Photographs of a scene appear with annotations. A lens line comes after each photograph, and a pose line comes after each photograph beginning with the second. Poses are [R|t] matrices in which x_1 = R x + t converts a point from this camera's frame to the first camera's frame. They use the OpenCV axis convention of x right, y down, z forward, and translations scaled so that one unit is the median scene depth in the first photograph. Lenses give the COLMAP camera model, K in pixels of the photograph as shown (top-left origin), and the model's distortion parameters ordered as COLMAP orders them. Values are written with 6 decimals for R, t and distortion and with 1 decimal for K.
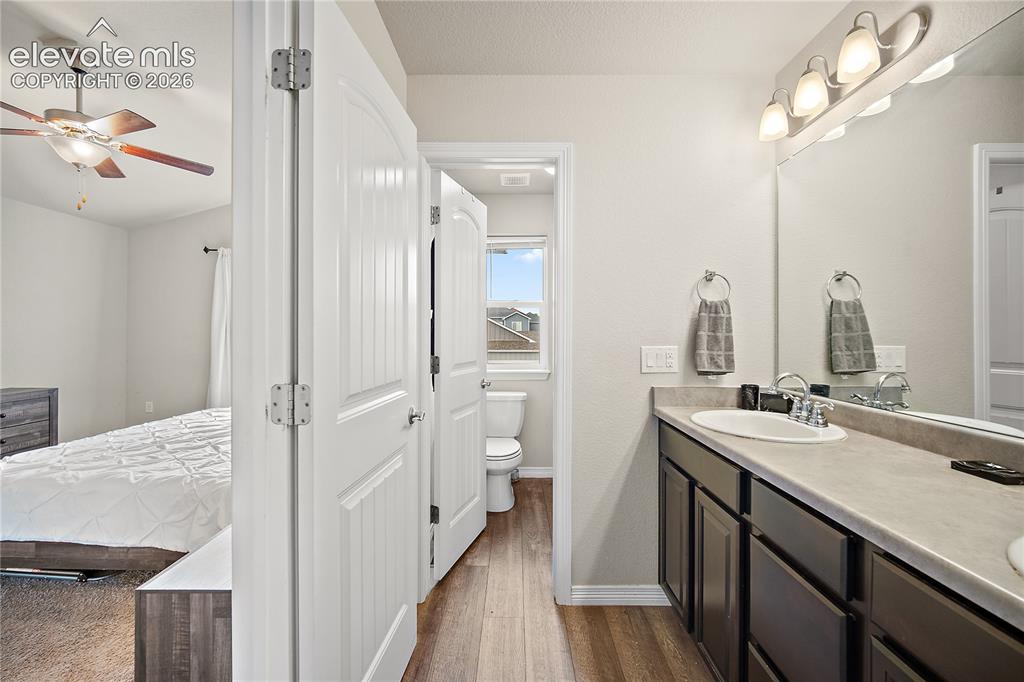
lens RADIAL K [[404.9, 0, 514.5], [0, 404.9, 335.8], [0, 0, 1]] dist [-0.003060, 0.000233]
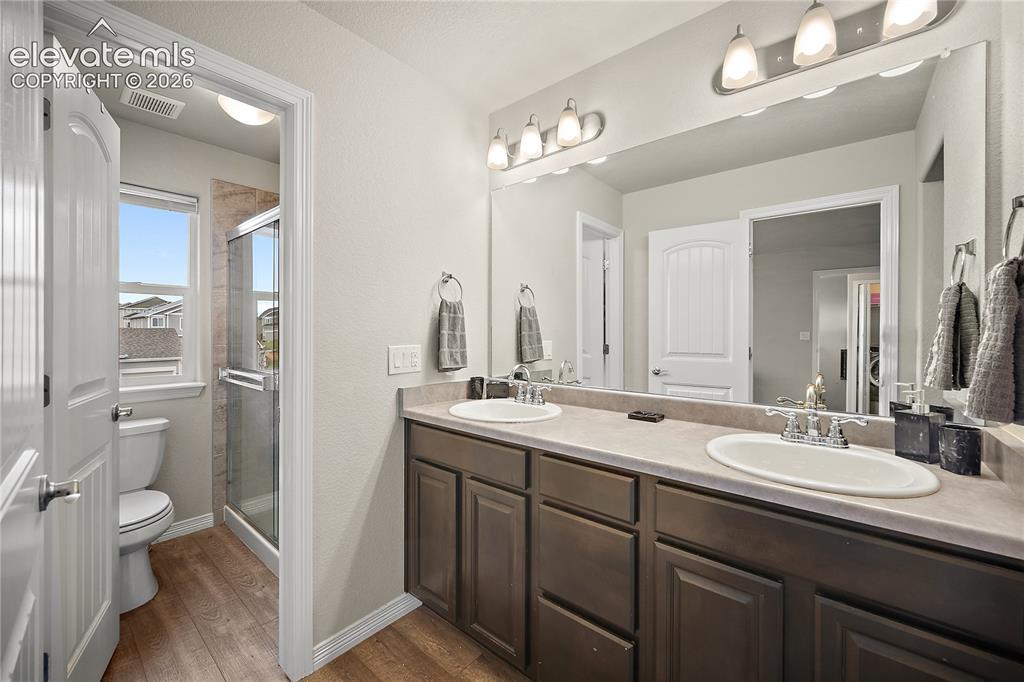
lens RADIAL K [[404.9, 0, 514.5], [0, 404.9, 335.8], [0, 0, 1]] dist [-0.003060, 0.000233]
pose [[0.640331, -0.007035, 0.768067, -0.222958], [0.005511, 0.999974, 0.004565, -0.000181], [-0.768080, 0.001310, 0.640353, 0.190328]]
